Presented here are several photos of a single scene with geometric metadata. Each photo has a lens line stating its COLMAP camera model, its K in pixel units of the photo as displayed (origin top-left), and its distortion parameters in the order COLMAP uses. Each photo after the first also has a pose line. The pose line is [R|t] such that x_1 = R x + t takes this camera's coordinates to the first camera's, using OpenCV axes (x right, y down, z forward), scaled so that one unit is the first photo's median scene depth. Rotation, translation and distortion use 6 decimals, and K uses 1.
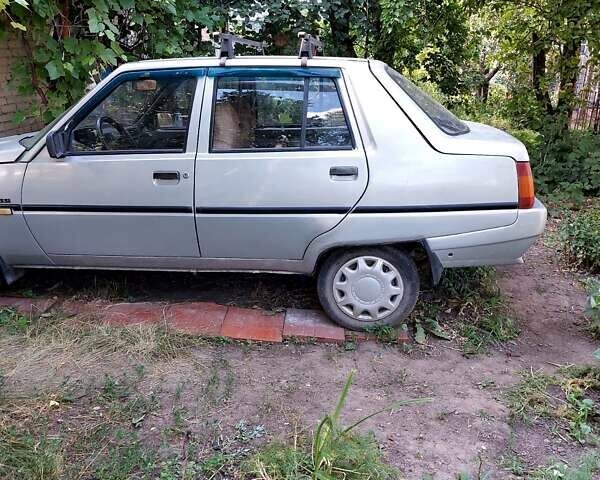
lens RADIAL K [[560.6, 0, 301.9], [0, 560.6, 257.7], [0, 0, 1]] dist [0.117696, -0.191830]
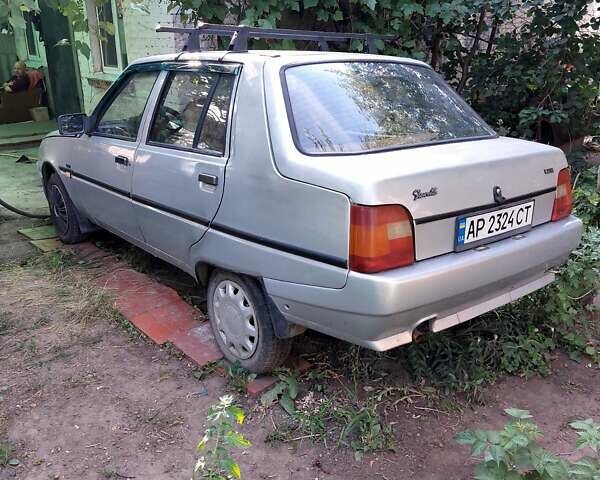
lens RADIAL K [[560.6, 0, 301.9], [0, 560.6, 257.7], [0, 0, 1]] dist [0.117696, -0.191830]
pose [[0.730492, 0.234108, -0.641541, 0.713971], [-0.232117, 0.968593, 0.089154, -0.135806], [0.642264, 0.083787, 0.761891, 0.389836]]
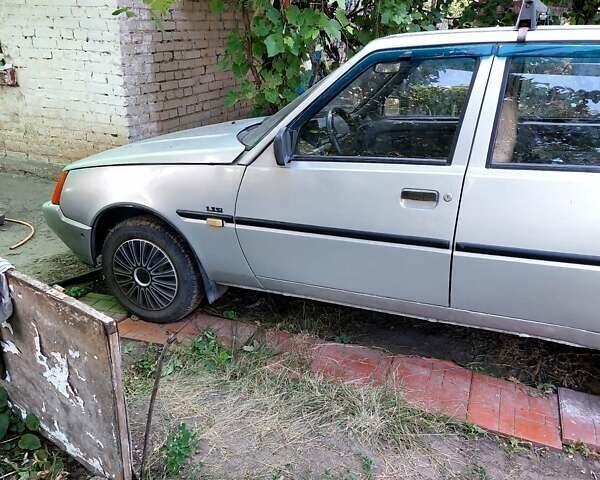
lens RADIAL K [[560.6, 0, 301.9], [0, 560.6, 257.7], [0, 0, 1]] dist [0.117696, -0.191830]
pose [[0.955139, 0.108914, -0.275404, -0.170304], [-0.096225, 0.993597, 0.059217, -0.091097], [0.280090, -0.030059, 0.959503, 0.250042]]
